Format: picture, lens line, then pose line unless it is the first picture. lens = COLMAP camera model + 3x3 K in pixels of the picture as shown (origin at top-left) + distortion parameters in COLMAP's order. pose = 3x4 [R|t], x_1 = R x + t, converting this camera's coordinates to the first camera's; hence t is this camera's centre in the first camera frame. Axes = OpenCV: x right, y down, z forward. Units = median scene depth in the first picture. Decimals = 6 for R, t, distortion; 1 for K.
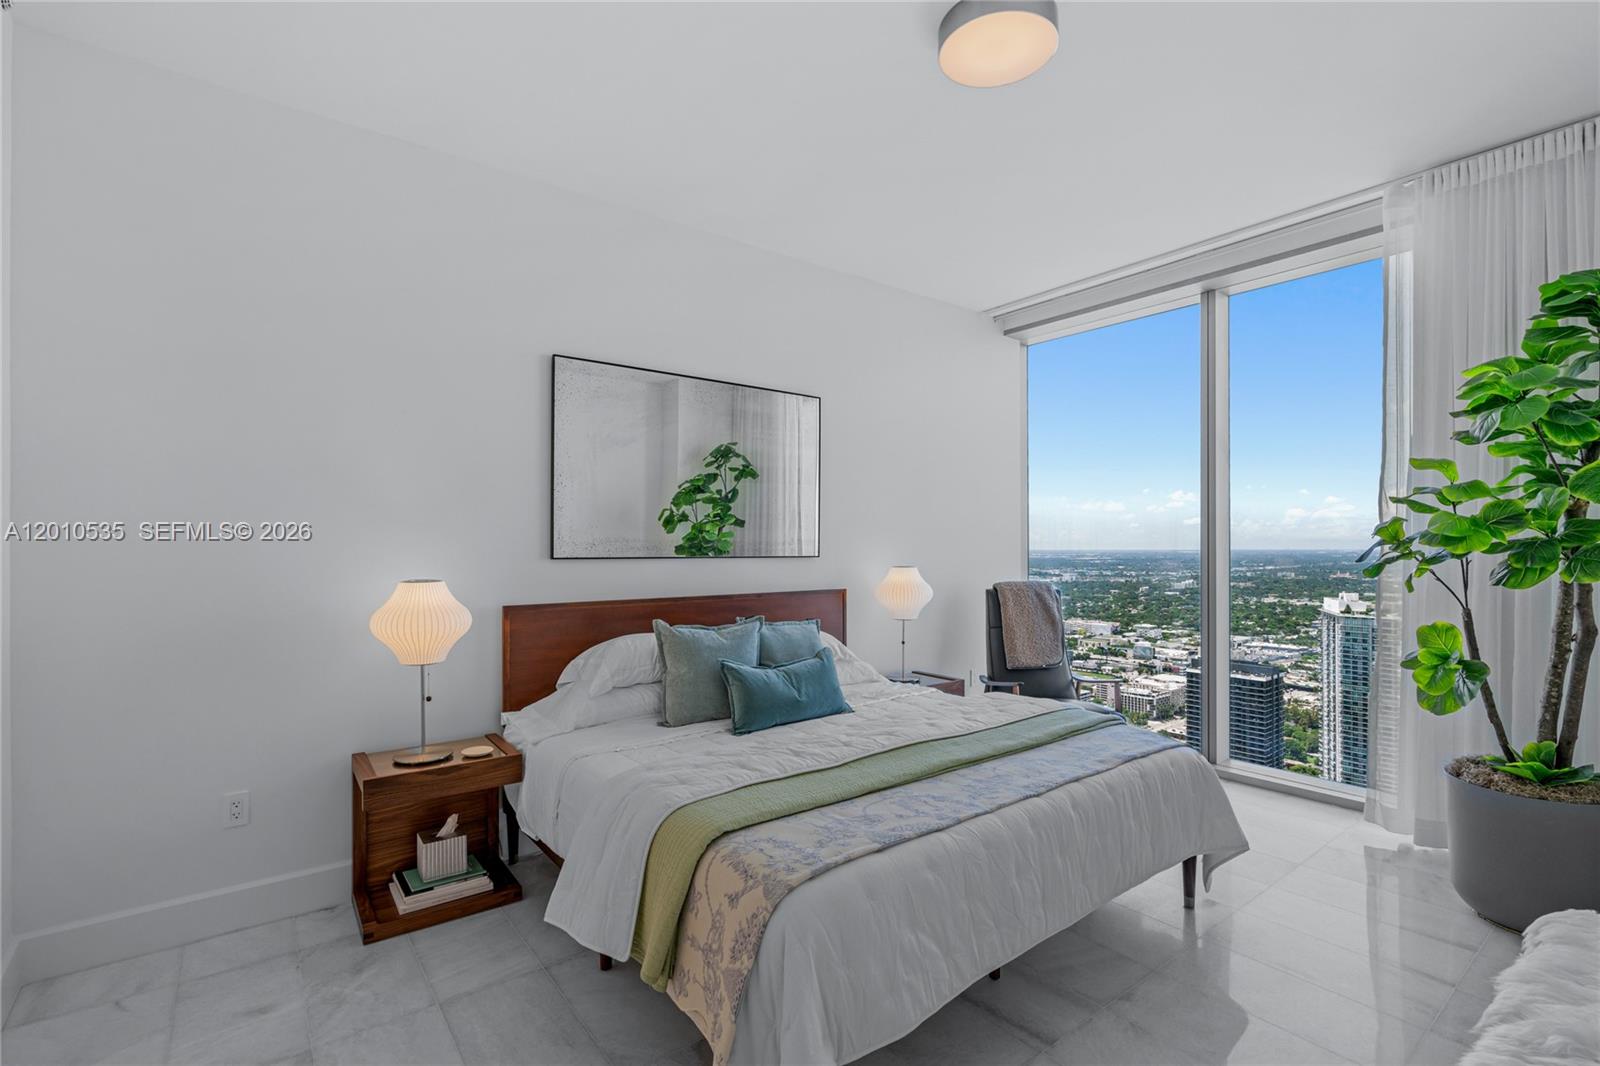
lens RADIAL K [[728.2, 0, 803.0], [0, 728.2, 546.3], [0, 0, 1]] dist [-0.006881, 0.003997]
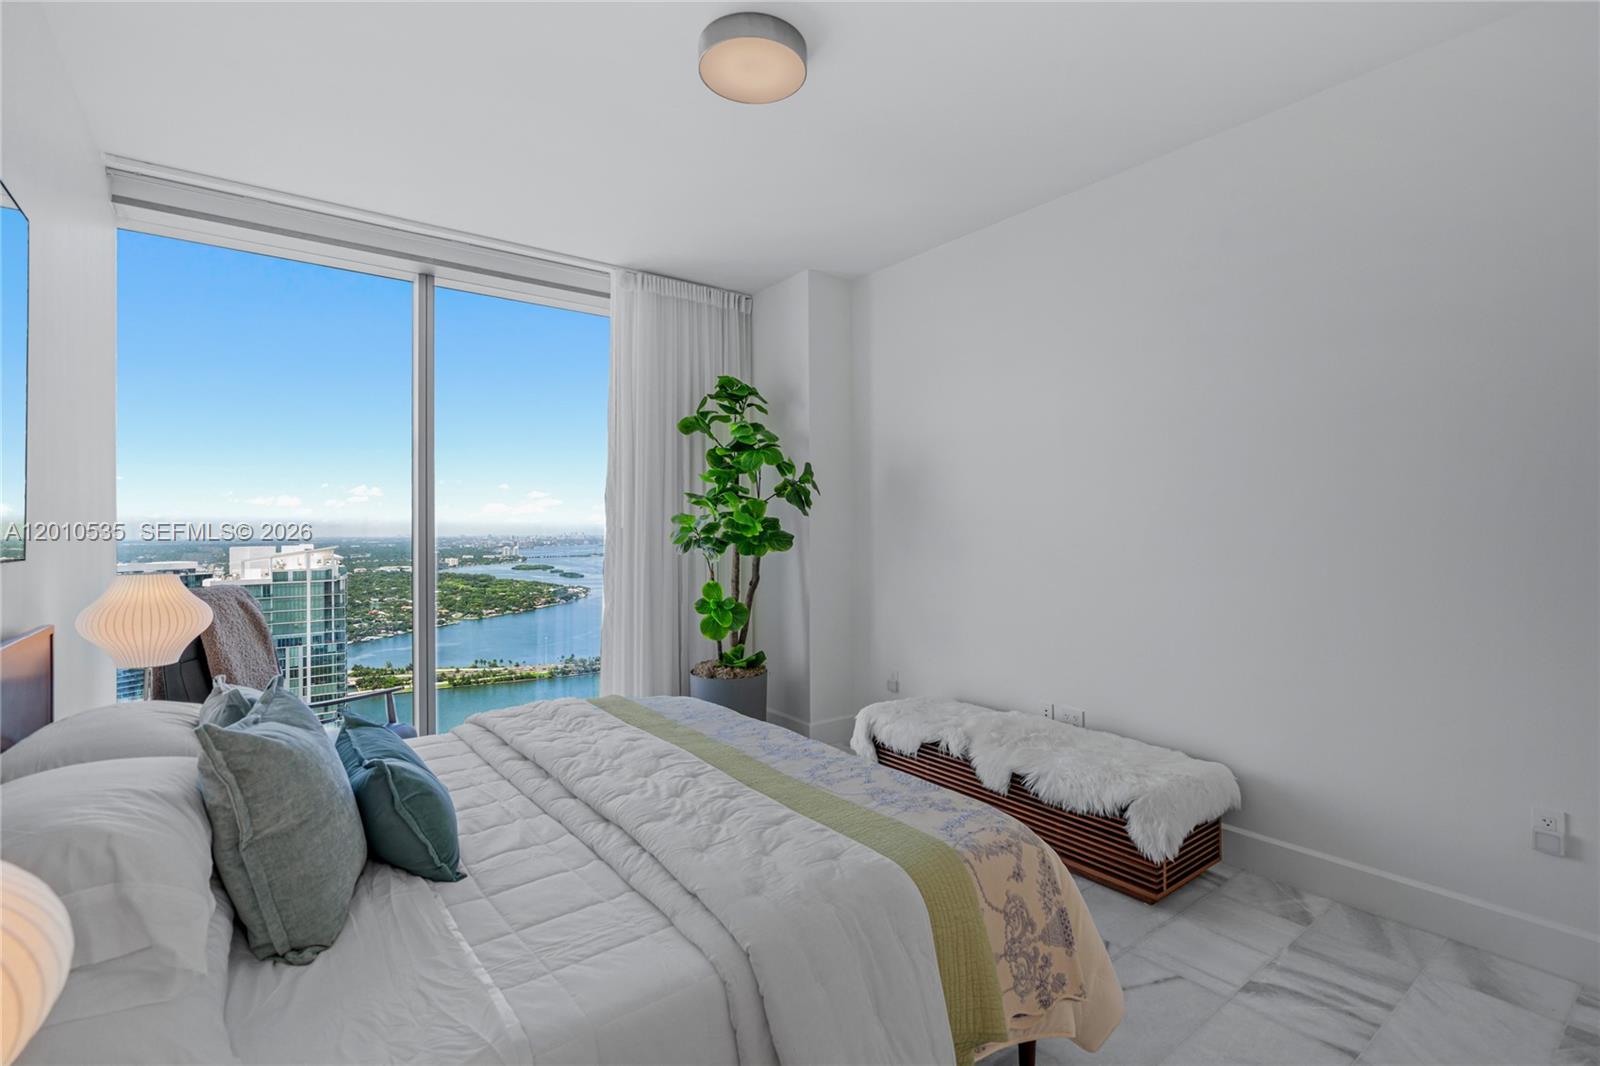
lens RADIAL K [[728.2, 0, 810.7], [0, 728.2, 529.9], [0, 0, 1]] dist [-0.006881, 0.003997]
pose [[0.003479, 0.002168, 0.999992, -0.701273], [0.006724, 0.999975, -0.002191, -0.000644], [-0.999971, 0.006732, 0.003464, 0.800011]]
